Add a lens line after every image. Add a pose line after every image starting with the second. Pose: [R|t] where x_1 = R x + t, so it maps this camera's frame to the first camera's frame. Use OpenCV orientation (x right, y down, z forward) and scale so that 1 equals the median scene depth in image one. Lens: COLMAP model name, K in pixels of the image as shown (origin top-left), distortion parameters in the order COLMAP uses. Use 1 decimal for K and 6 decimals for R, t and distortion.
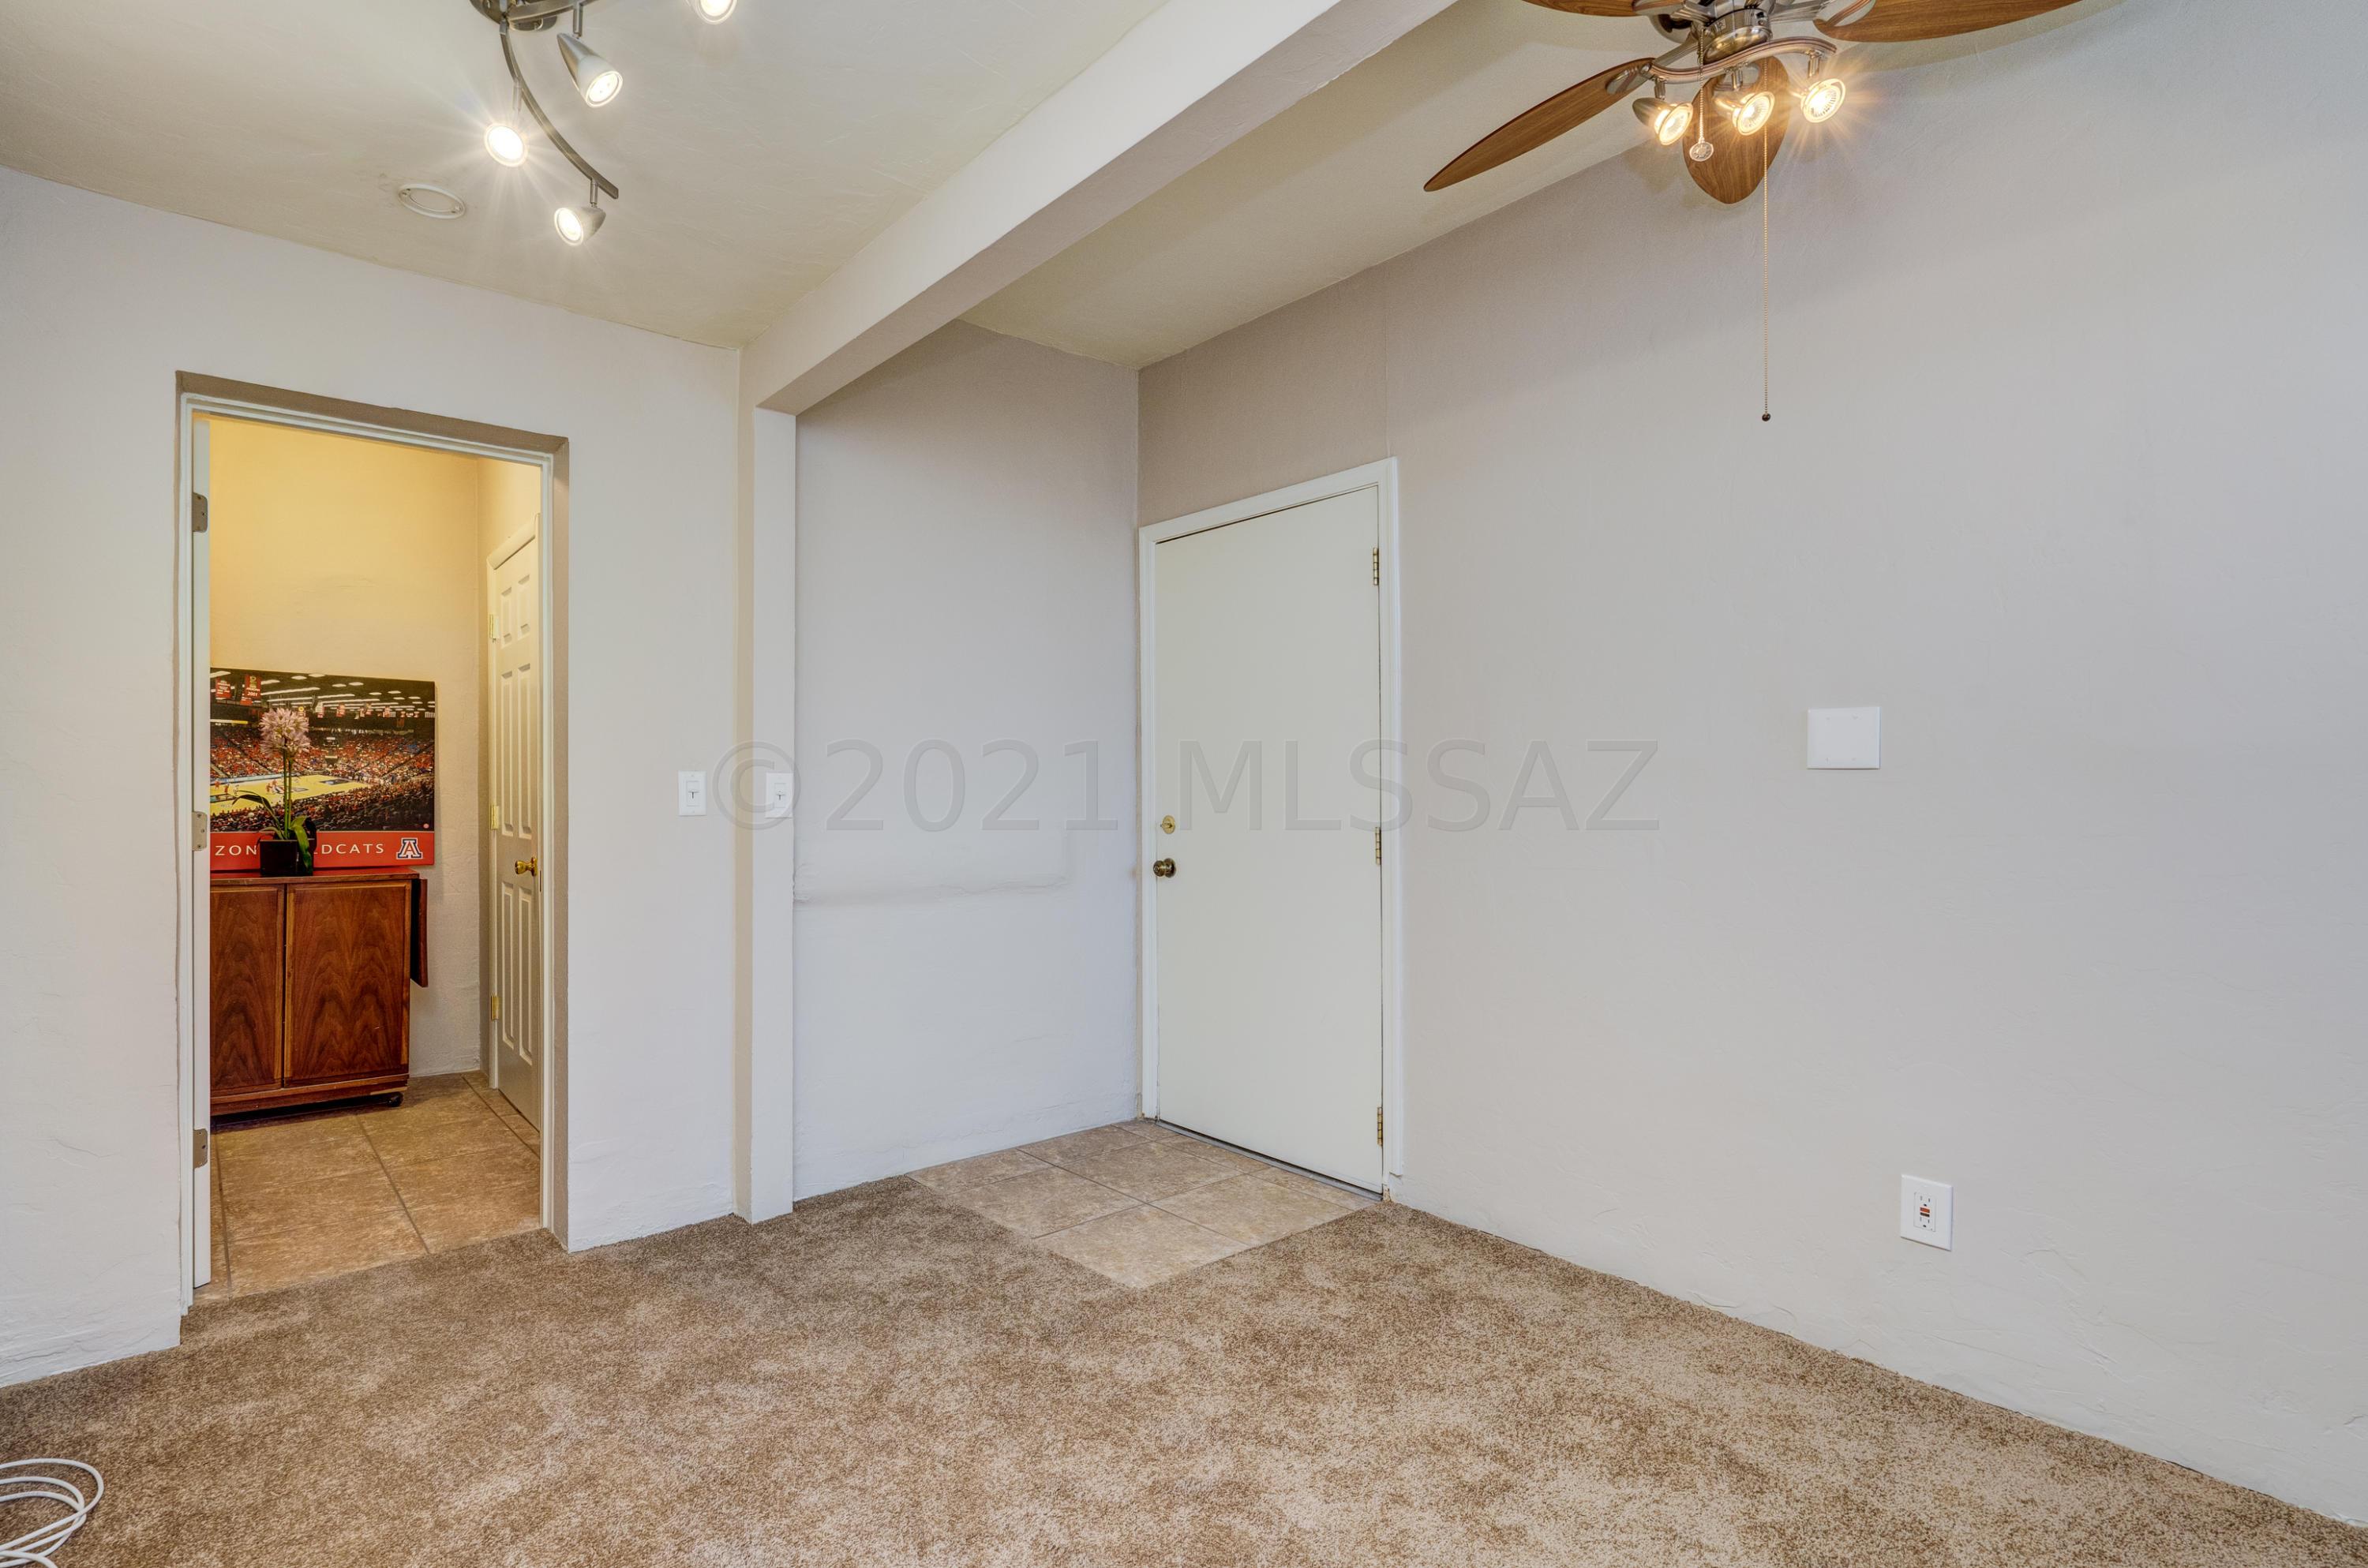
lens RADIAL K [[1108.4, 0, 1162.4], [0, 1108.4, 773.3], [0, 0, 1]] dist [-0.004685, 0.002596]
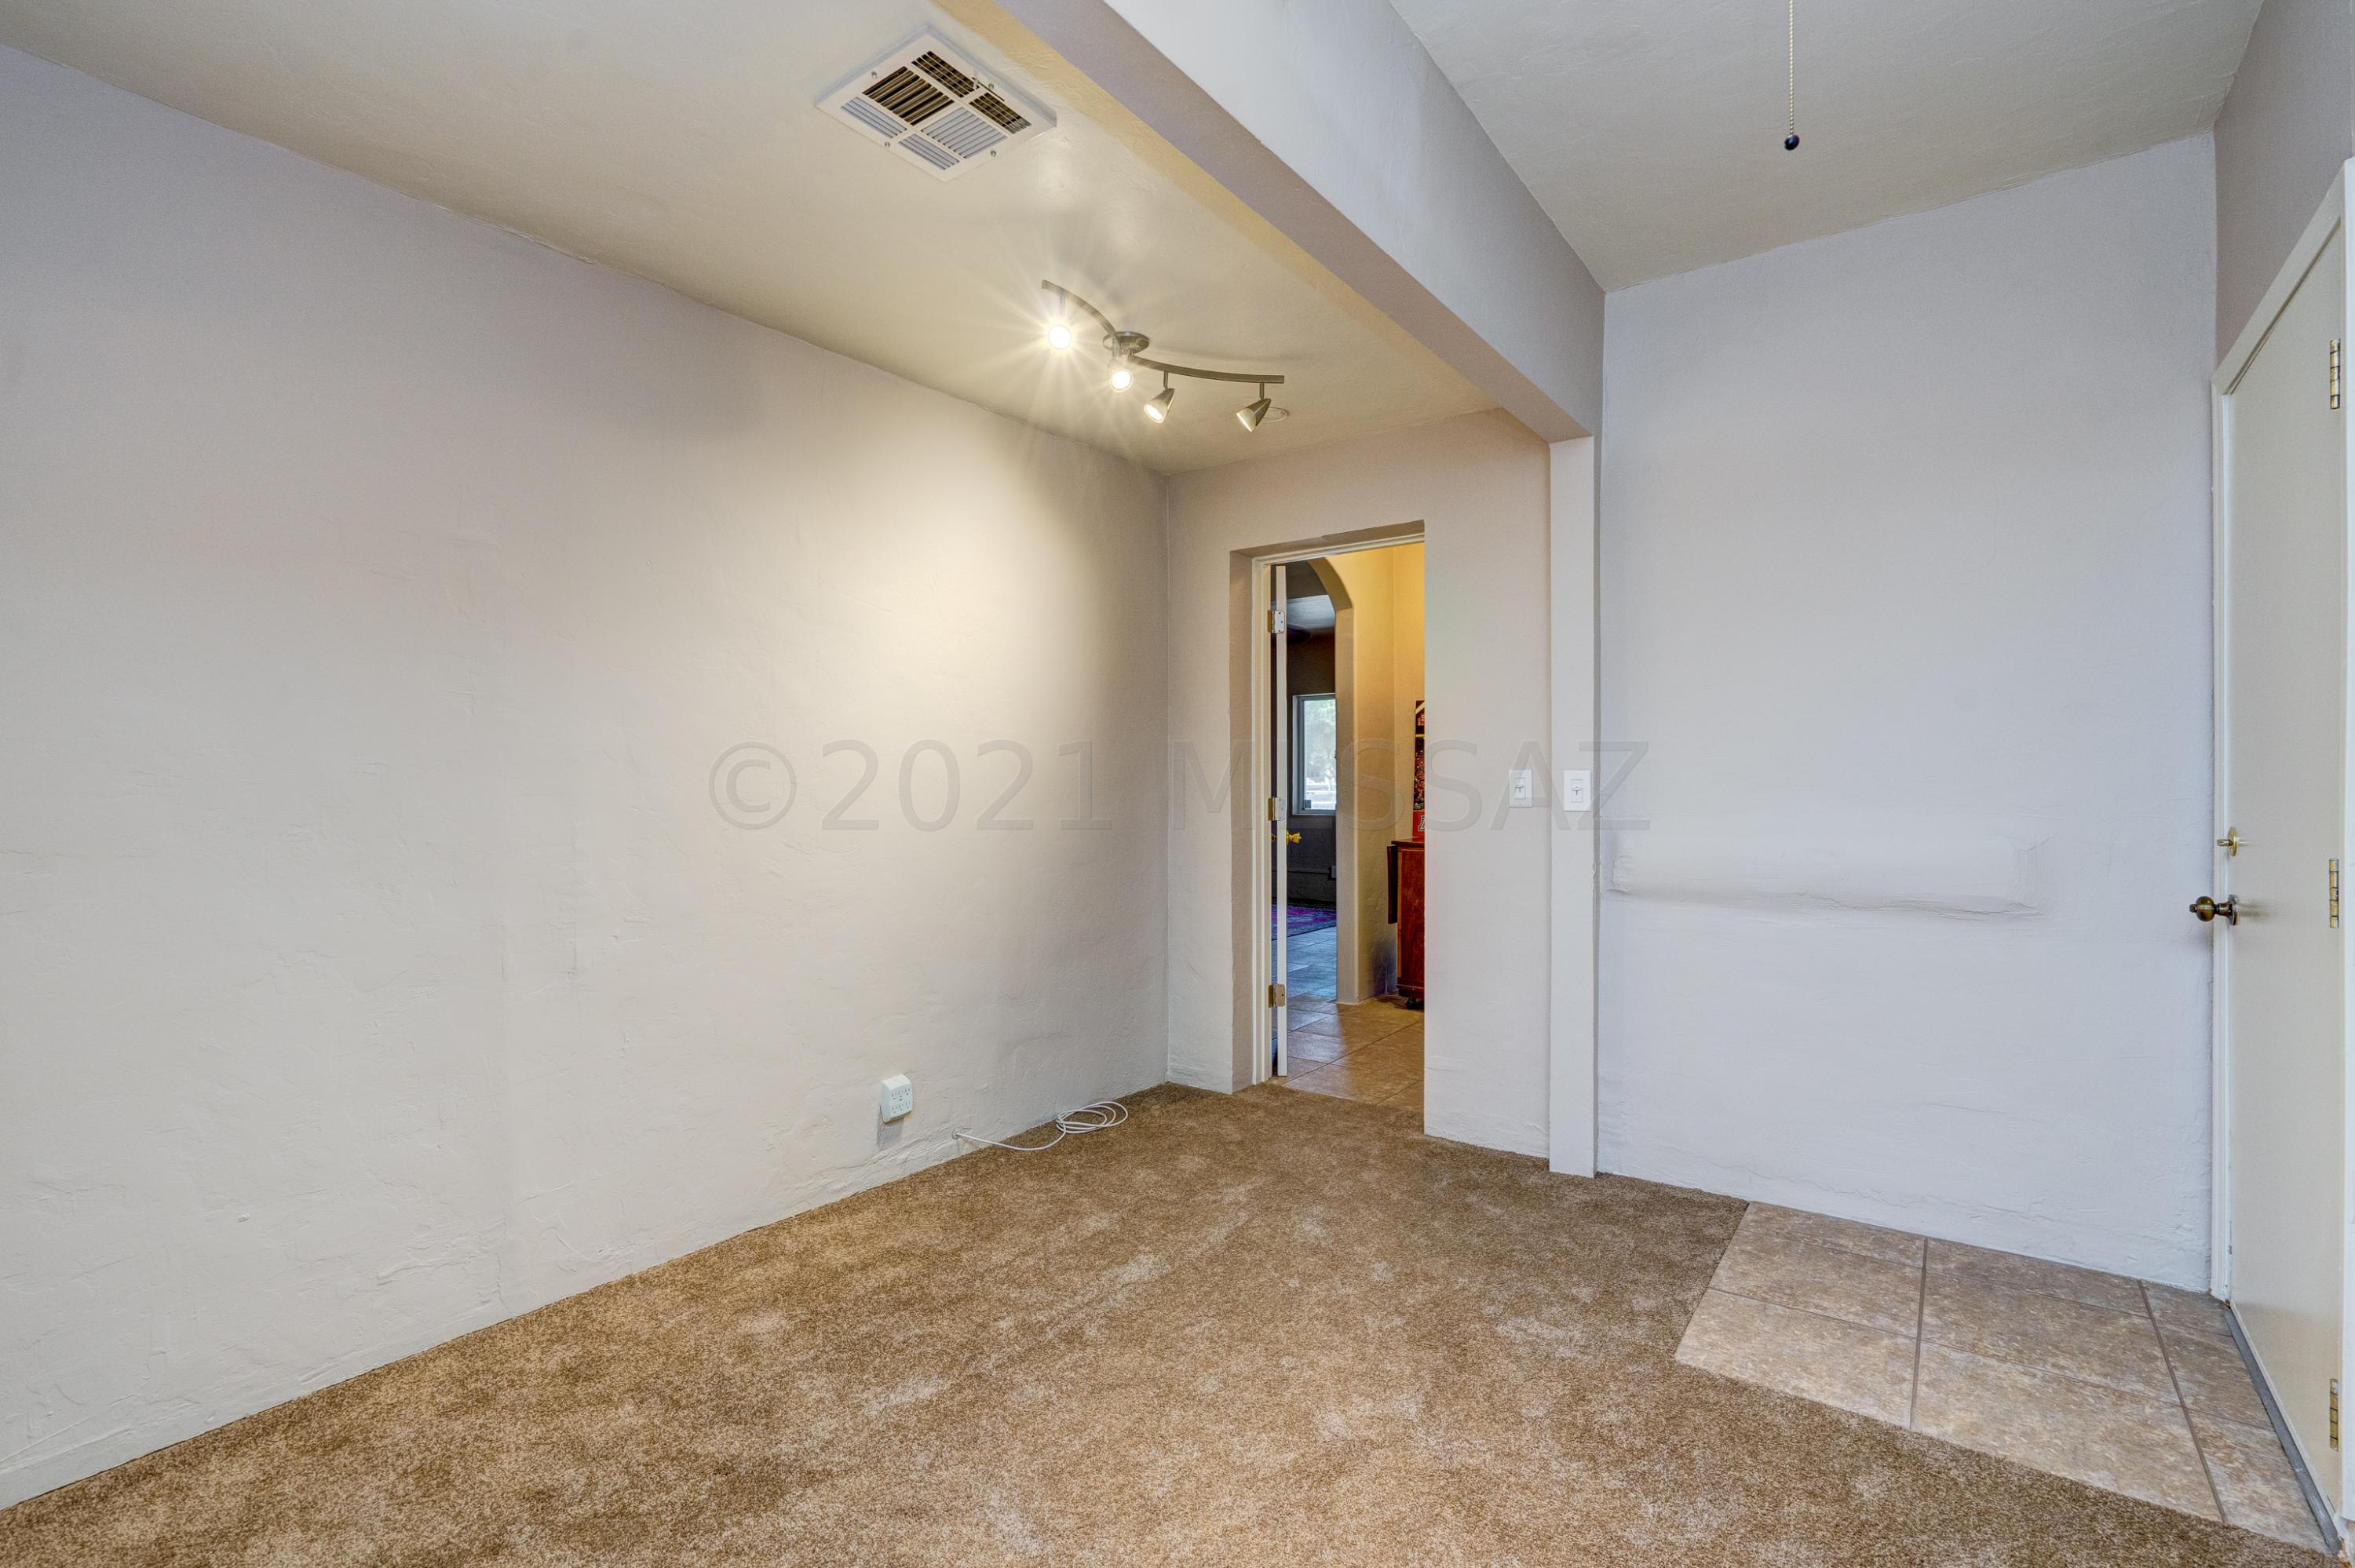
lens RADIAL K [[1102.3, 0, 1158.0], [0, 1102.3, 794.8], [0, 0, 1]] dist [-0.004685, 0.002596]
pose [[0.231700, 0.008357, -0.972751, 0.594202], [0.015608, 0.999802, 0.012307, 0.003477], [0.972662, -0.018034, 0.231524, 0.339456]]
